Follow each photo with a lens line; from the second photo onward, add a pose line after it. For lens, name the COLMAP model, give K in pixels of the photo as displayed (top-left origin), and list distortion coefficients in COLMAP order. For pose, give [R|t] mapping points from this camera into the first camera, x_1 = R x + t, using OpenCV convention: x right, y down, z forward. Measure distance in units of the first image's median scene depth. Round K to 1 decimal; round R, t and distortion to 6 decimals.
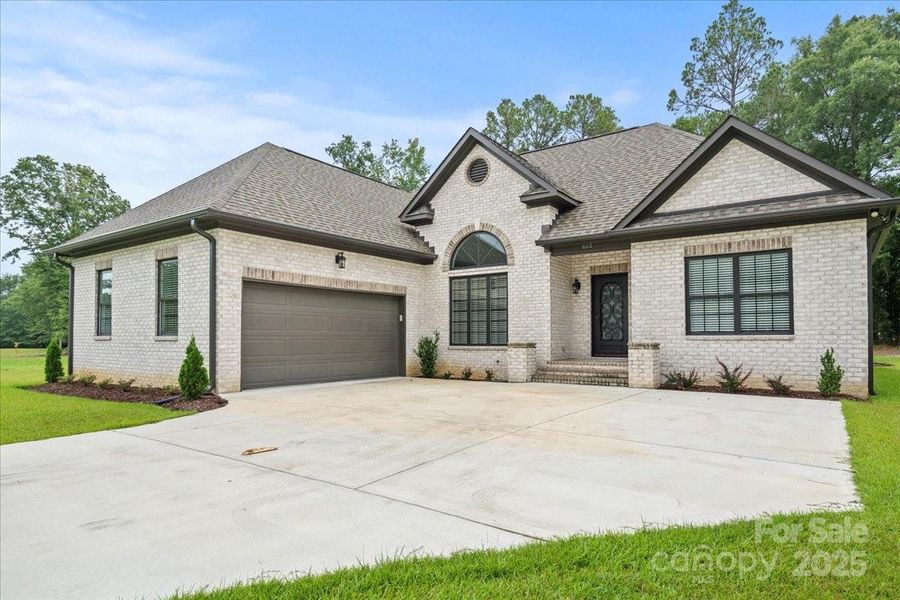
lens RADIAL K [[521.3, 0, 449.1], [0, 521.3, 326.0], [0, 0, 1]] dist [0.006083, 0.000283]
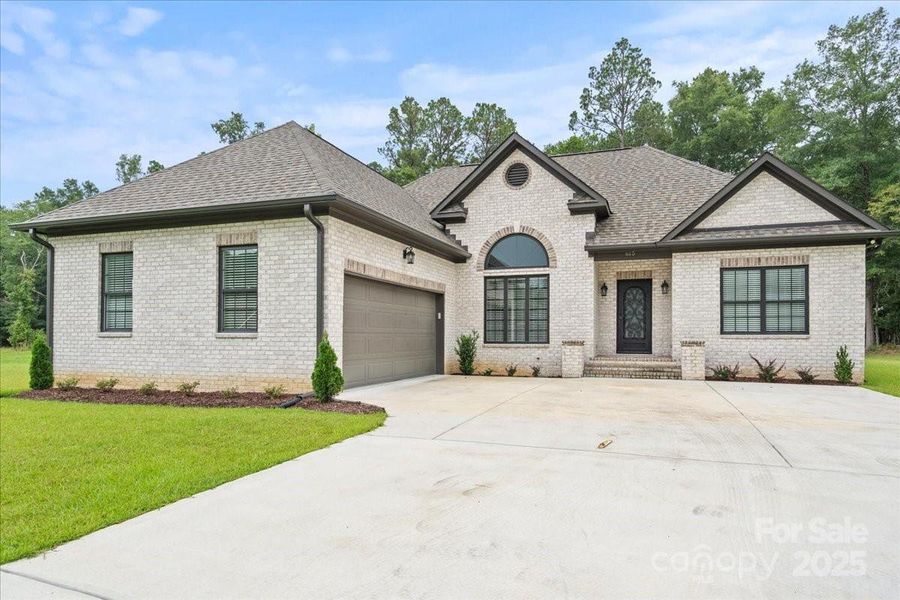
lens RADIAL K [[524.1, 0, 451.7], [0, 524.1, 331.6], [0, 0, 1]] dist [0.005673, 0.000835]
pose [[0.956174, 0.006753, 0.292722, -0.397574], [-0.010613, 0.999876, 0.011599, 0.003110], [-0.292608, -0.014197, 0.956127, 0.040132]]
